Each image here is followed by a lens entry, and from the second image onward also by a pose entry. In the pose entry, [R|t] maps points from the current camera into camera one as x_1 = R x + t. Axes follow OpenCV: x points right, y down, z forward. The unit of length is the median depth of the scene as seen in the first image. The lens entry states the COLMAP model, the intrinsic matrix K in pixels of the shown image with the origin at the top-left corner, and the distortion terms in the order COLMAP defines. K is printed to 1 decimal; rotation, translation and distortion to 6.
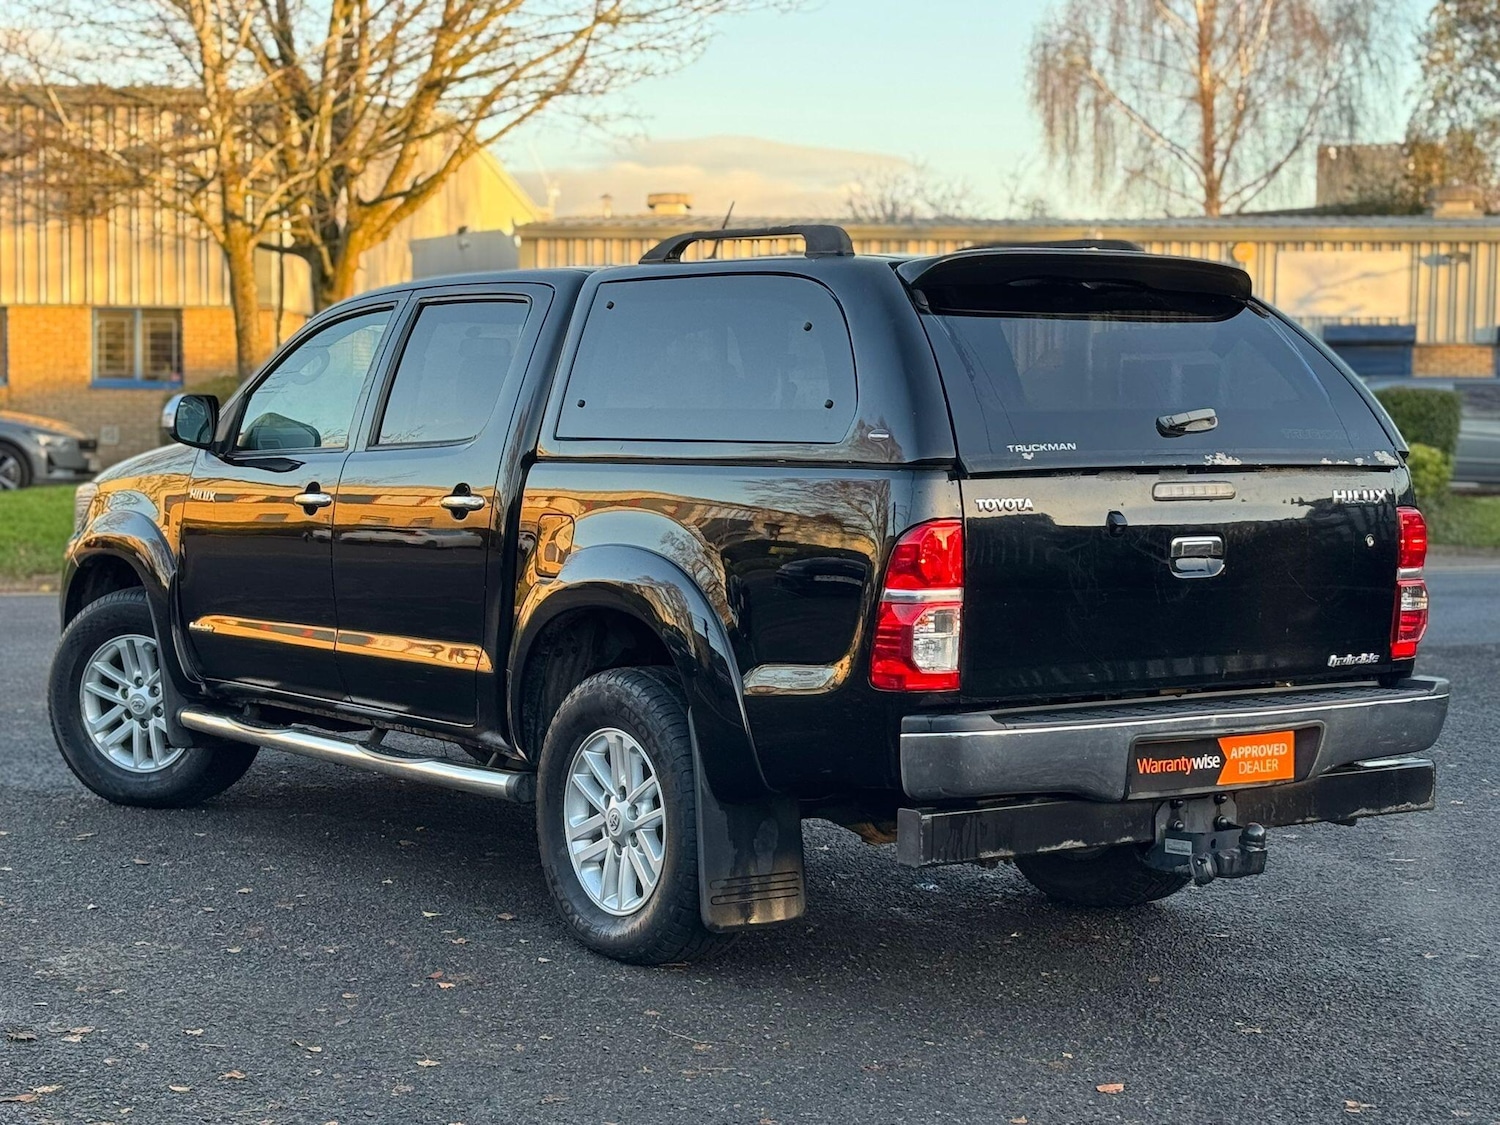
lens RADIAL K [[2772.3, 0, 721.3], [0, 2772.3, 569.4], [0, 0, 1]] dist [0.153511, 0.029846]
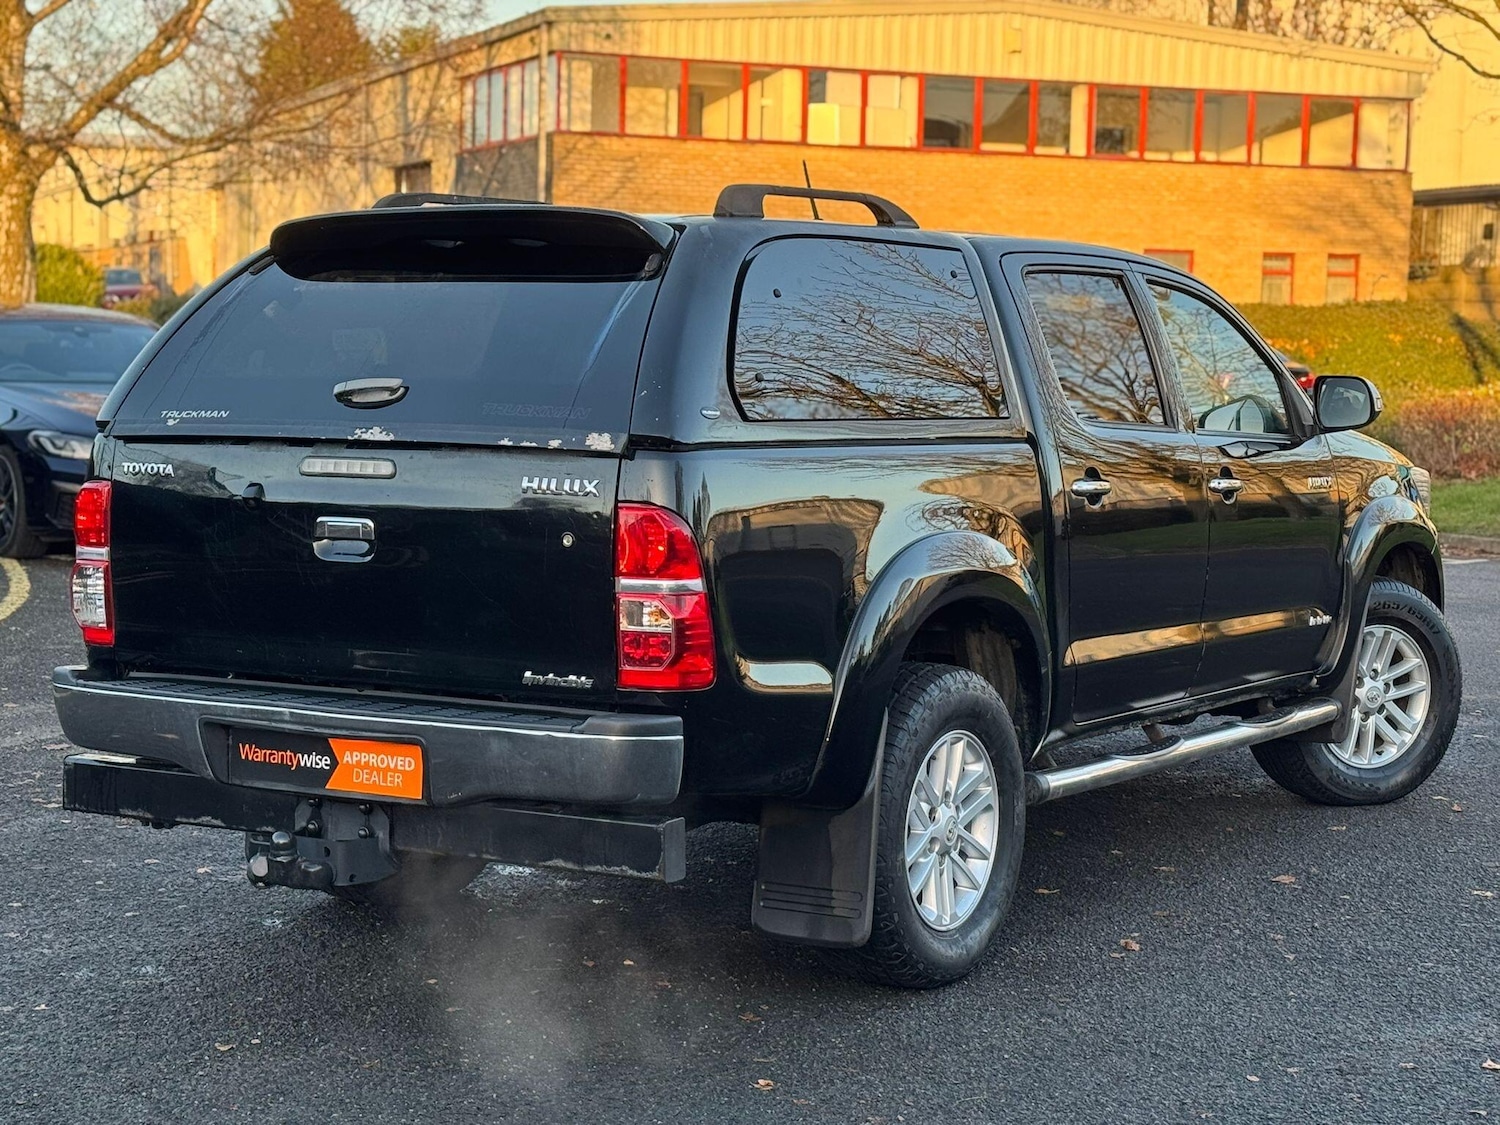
lens RADIAL K [[2772.3, 0, 721.3], [0, 2772.3, 569.4], [0, 0, 1]] dist [0.153511, 0.029846]
pose [[0.399277, 0.066943, -0.914383, 1.055808], [-0.065120, 0.996883, 0.044547, -0.043383], [0.914515, 0.041758, 0.402391, 0.743502]]
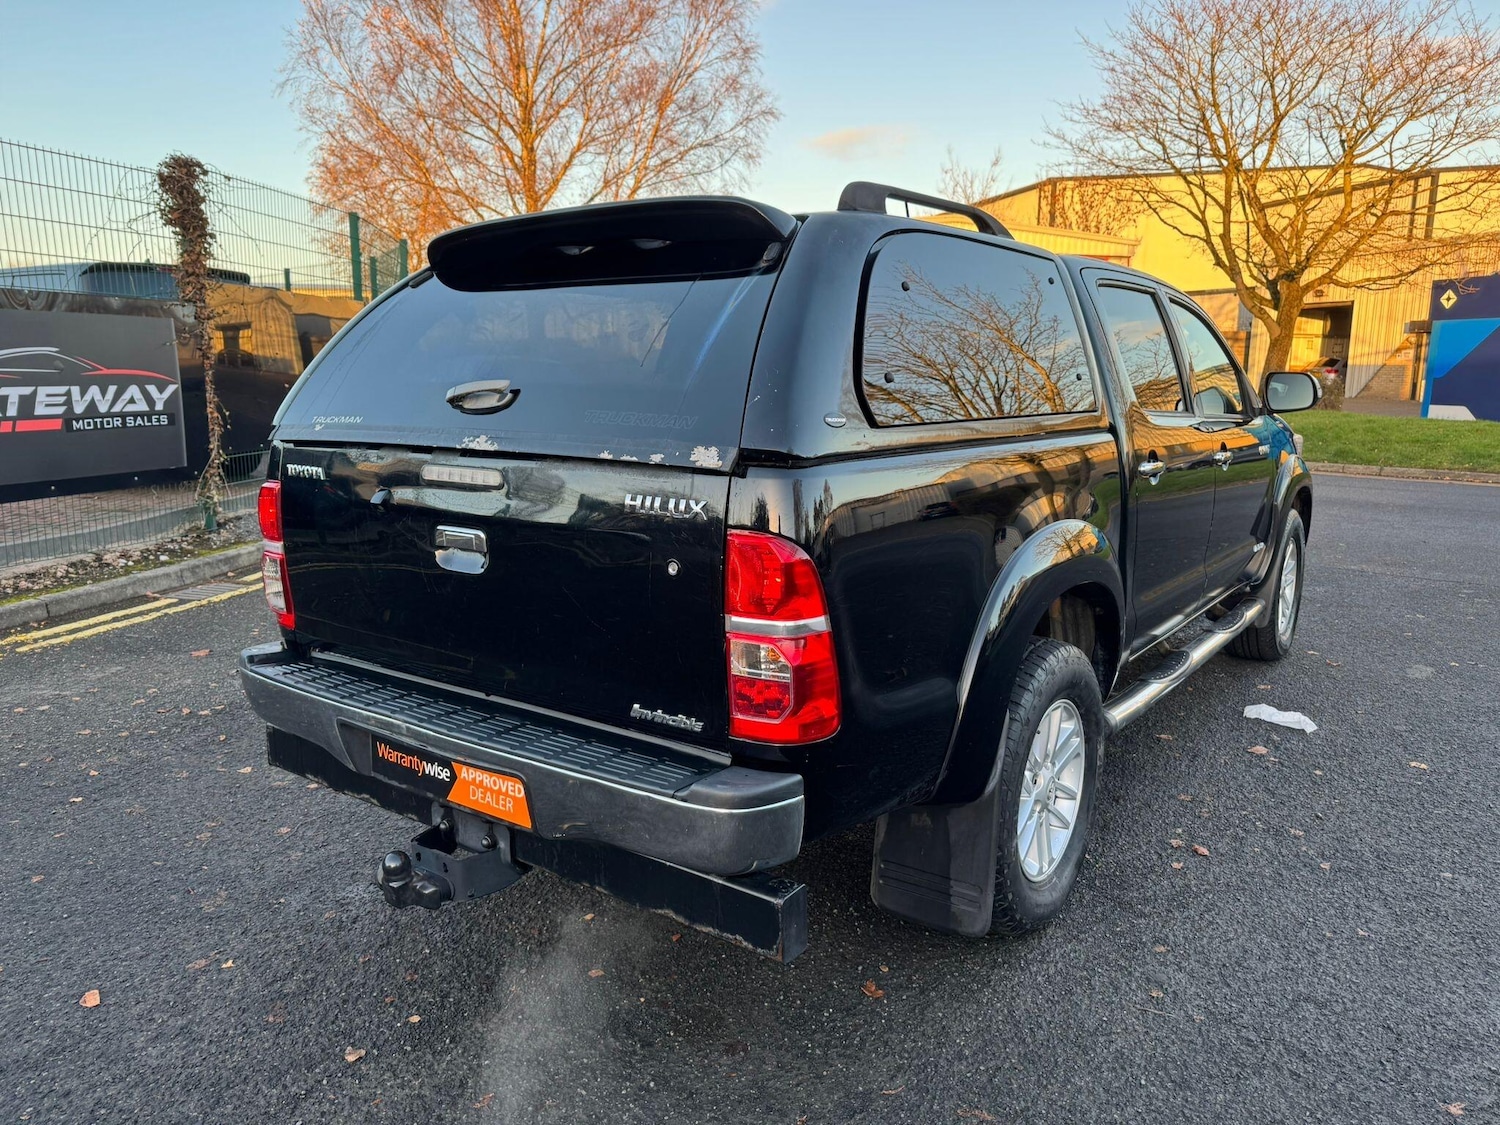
lens RADIAL K [[1063.7, 0, 750.0], [0, 1063.7, 562.5], [0, 0, 1]] dist [0.040385, -0.055682]
pose [[0.331966, 0.160169, -0.929594, 0.521153], [-0.055585, 0.987088, 0.150225, -0.057267], [0.941652, 0.001802, 0.336583, 0.969998]]
